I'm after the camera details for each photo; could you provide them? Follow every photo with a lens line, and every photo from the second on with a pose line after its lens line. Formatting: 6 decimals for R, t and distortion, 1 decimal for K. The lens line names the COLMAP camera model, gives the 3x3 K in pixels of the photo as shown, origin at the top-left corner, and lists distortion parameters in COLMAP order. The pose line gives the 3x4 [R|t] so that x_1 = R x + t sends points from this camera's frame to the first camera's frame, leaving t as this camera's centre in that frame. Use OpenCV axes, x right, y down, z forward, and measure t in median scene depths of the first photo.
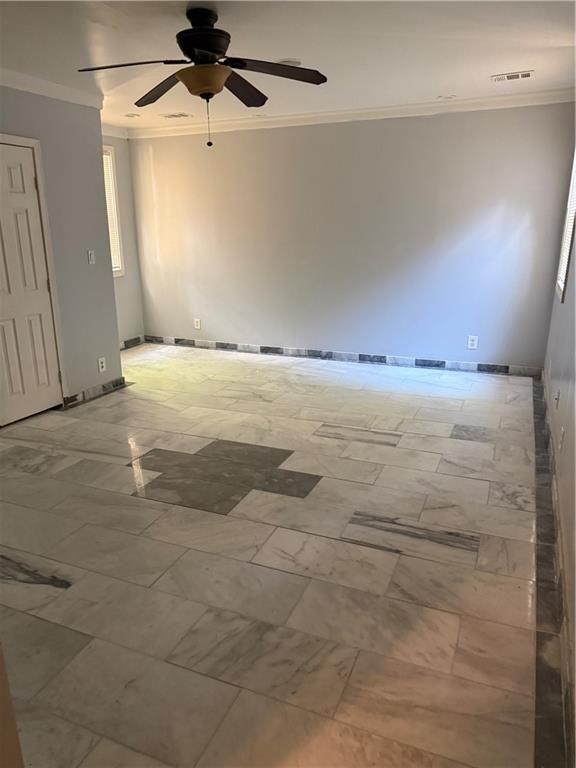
lens RADIAL K [[537.0, 0, 288.0], [0, 537.0, 384.0], [0, 0, 1]] dist [0.105817, -0.116683]
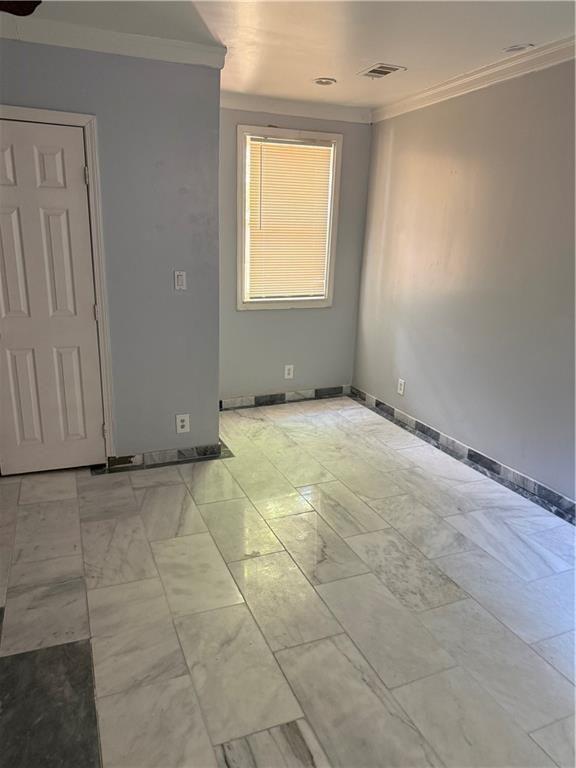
lens RADIAL K [[537.0, 0, 288.0], [0, 537.0, 384.0], [0, 0, 1]] dist [0.105817, -0.116683]
pose [[0.716812, 0.210129, -0.664851, 0.280803], [-0.230528, 0.971309, 0.058441, -0.194362], [0.658056, 0.111375, 0.744687, 0.646239]]
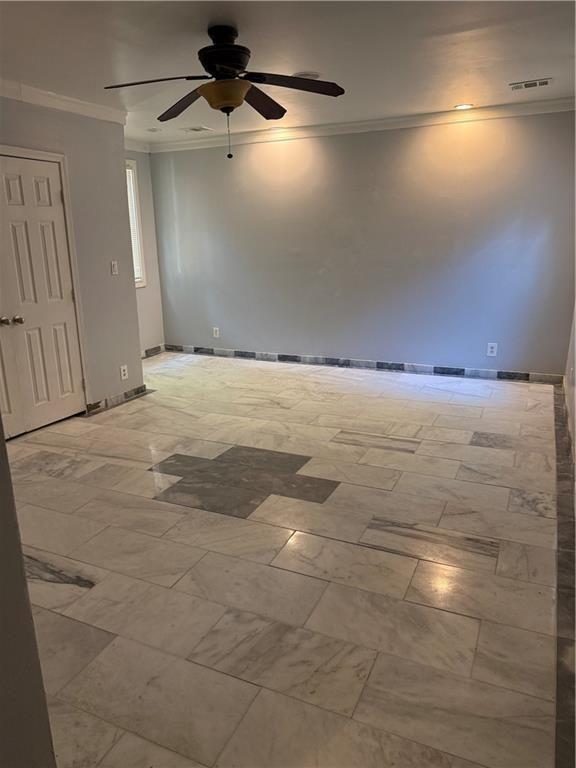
lens RADIAL K [[538.8, 0, 288.0], [0, 538.8, 384.0], [0, 0, 1]] dist [0.101461, -0.107924]
pose [[0.999469, -0.001189, -0.032574, -0.000868], [0.000565, 0.999817, -0.019142, 0.007144], [0.032590, 0.019114, 0.999286, -0.012889]]
